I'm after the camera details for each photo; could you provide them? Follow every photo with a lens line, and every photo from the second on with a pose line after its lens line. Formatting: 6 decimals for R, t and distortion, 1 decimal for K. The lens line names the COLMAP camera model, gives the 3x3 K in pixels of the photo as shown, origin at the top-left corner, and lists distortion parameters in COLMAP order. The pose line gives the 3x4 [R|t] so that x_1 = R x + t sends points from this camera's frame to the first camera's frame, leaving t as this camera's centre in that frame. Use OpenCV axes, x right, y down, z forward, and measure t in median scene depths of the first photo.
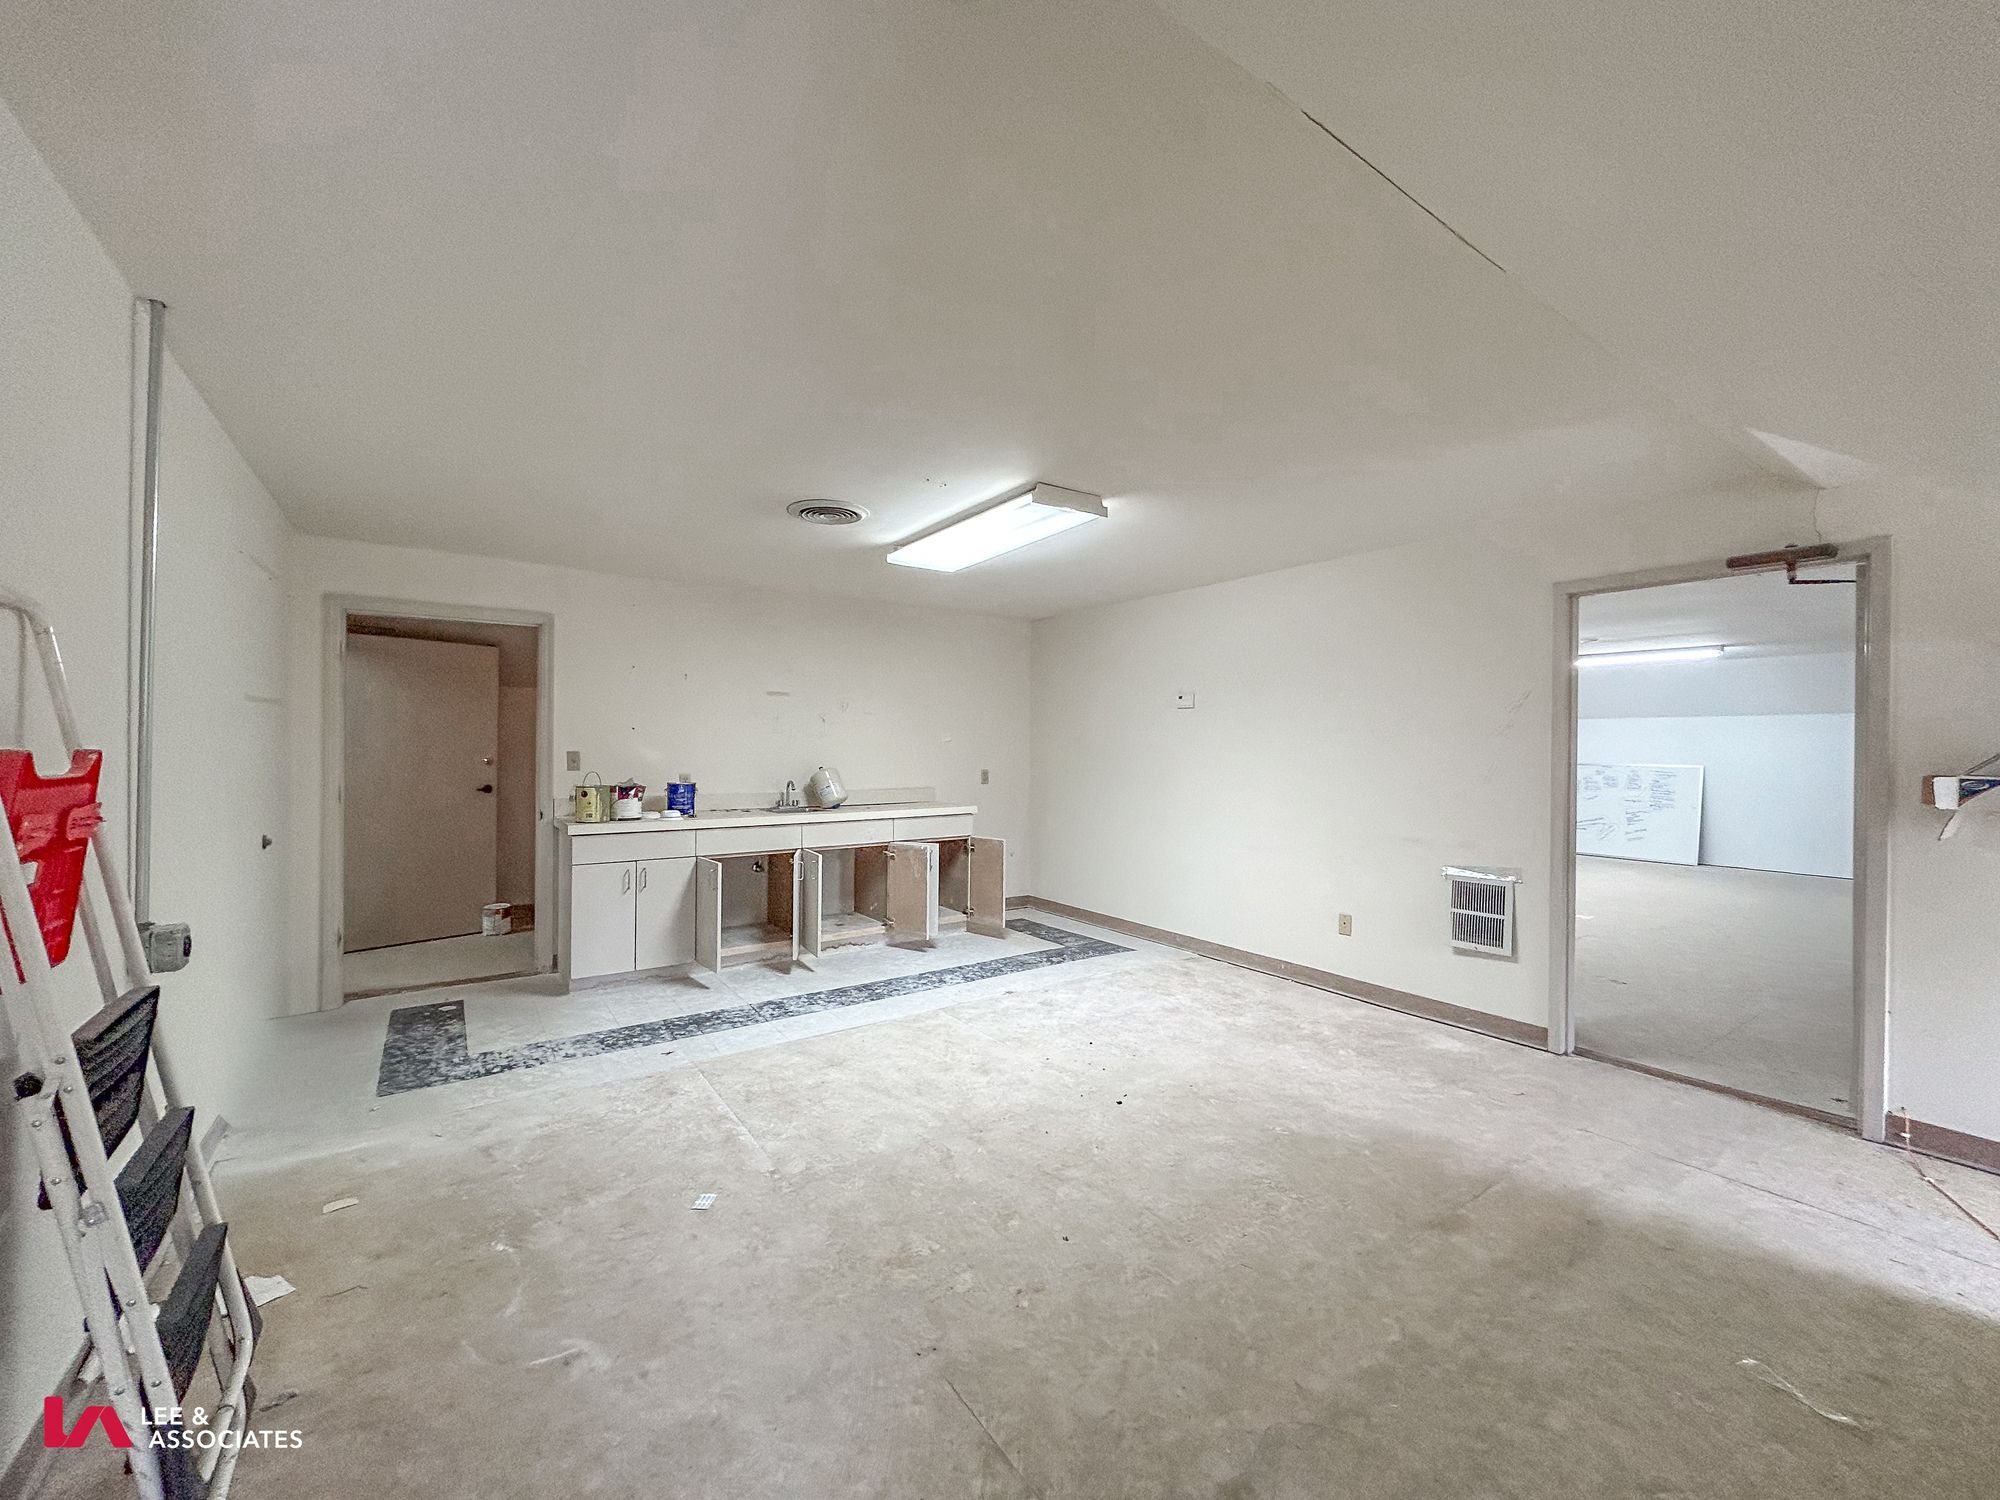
lens RADIAL K [[805.0, 0, 1000.7], [0, 805.0, 749.3], [0, 0, 1]] dist [-0.000366, 0.000587]
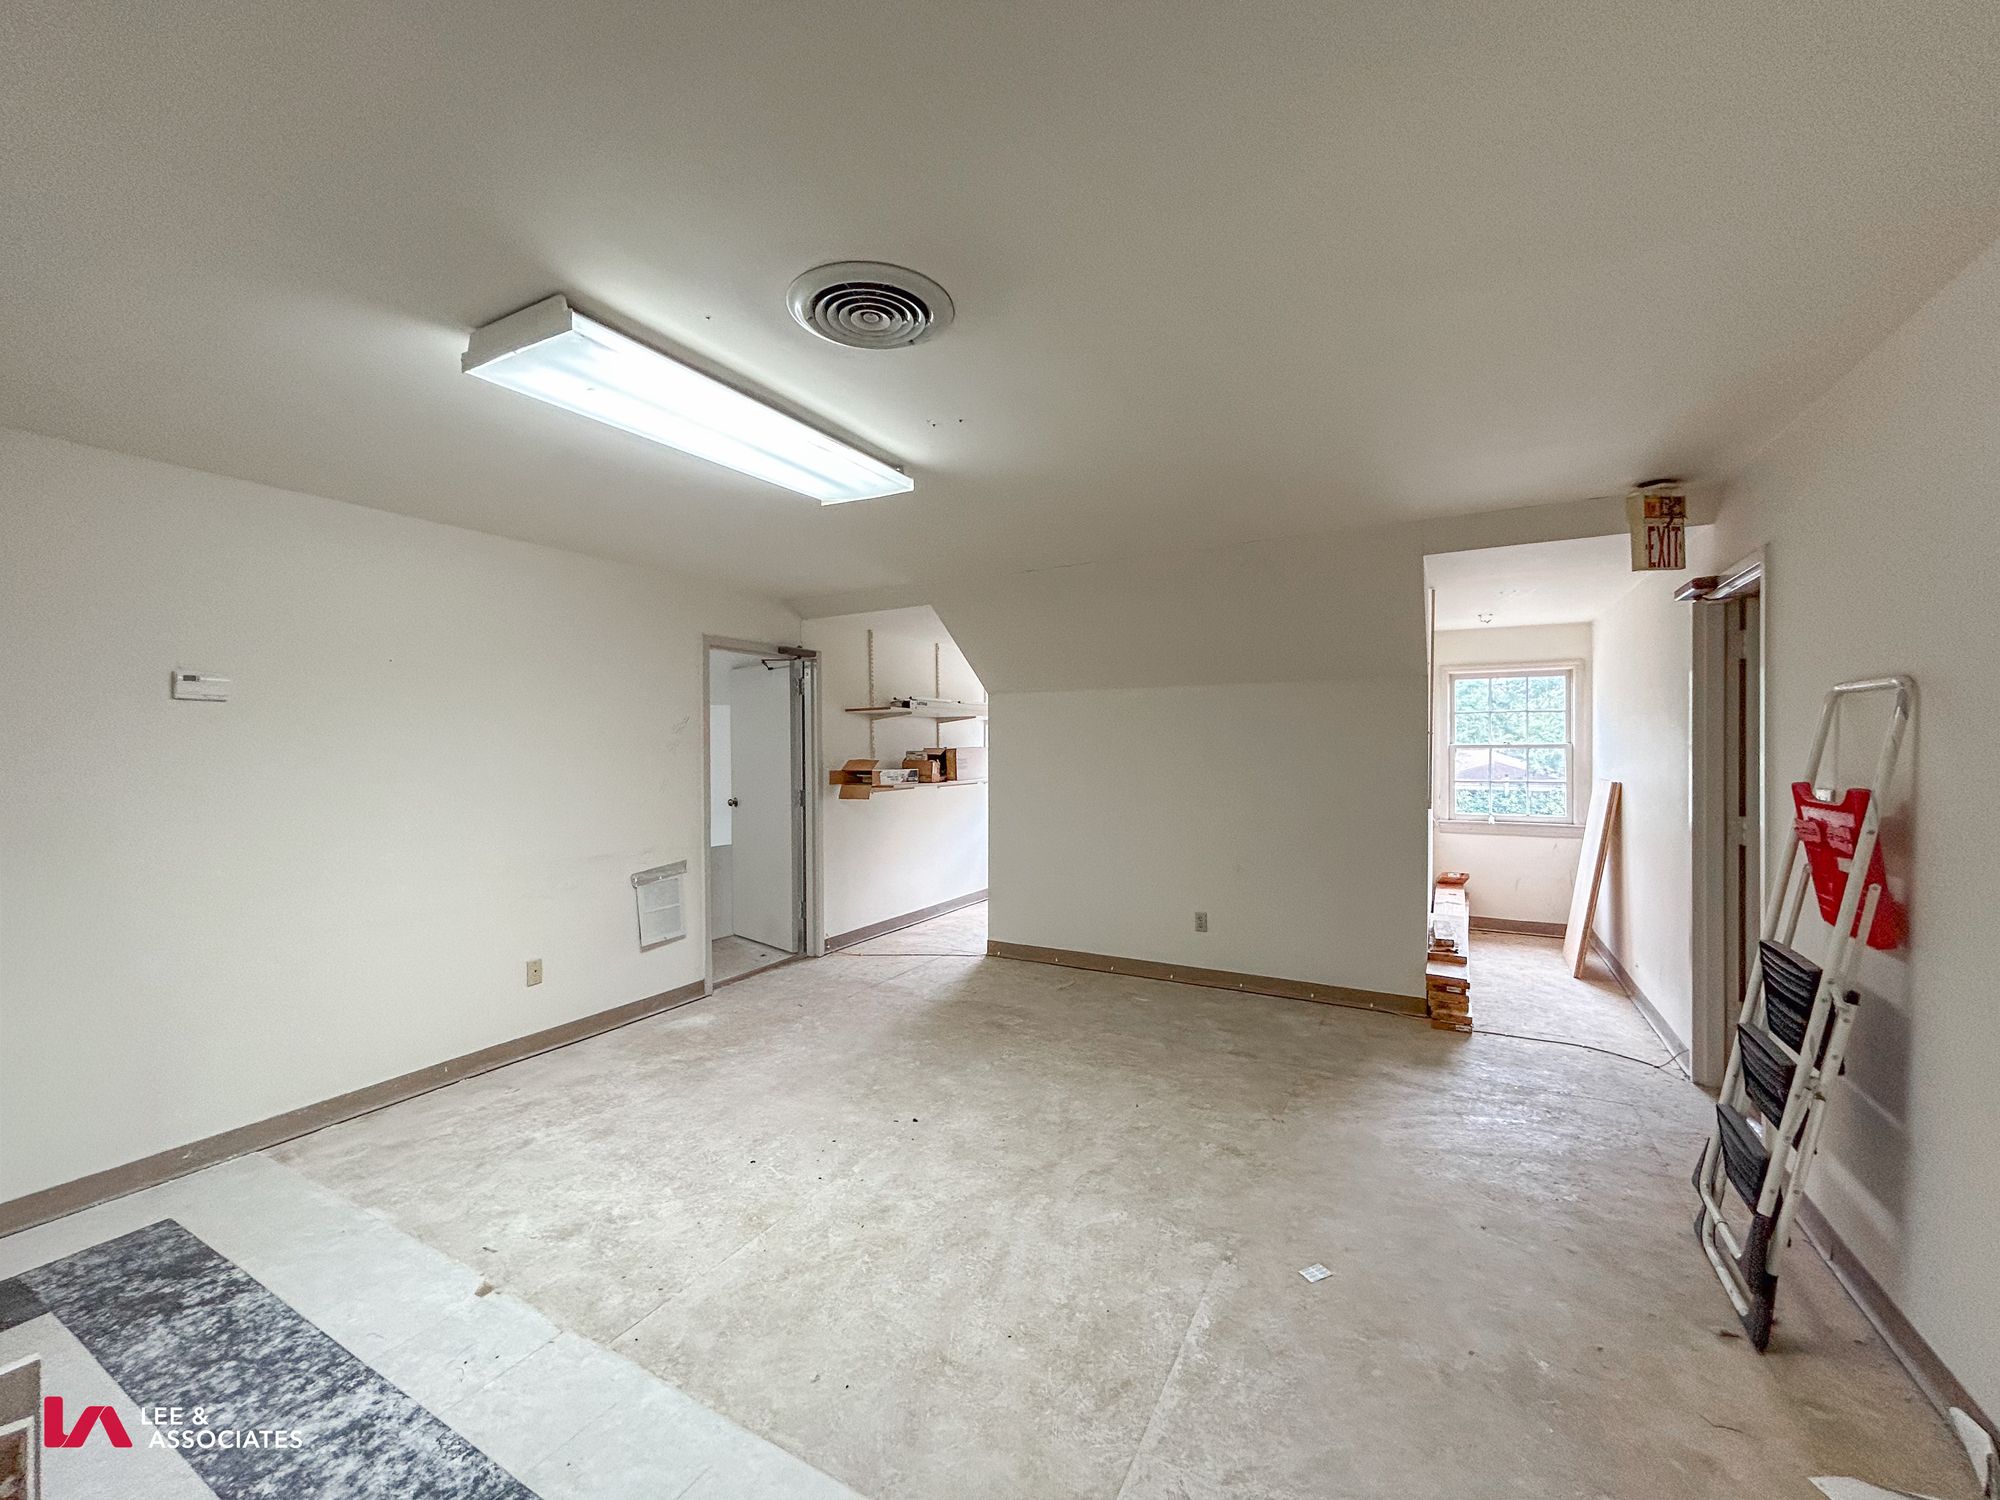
lens RADIAL K [[805.0, 0, 997.2], [0, 805.0, 749.3], [0, 0, 1]] dist [-0.000366, 0.000587]
pose [[-0.440760, -0.007472, 0.897594, -0.671956], [0.004703, 0.999932, 0.010634, -0.032830], [-0.897613, 0.008908, -0.440695, 1.126079]]
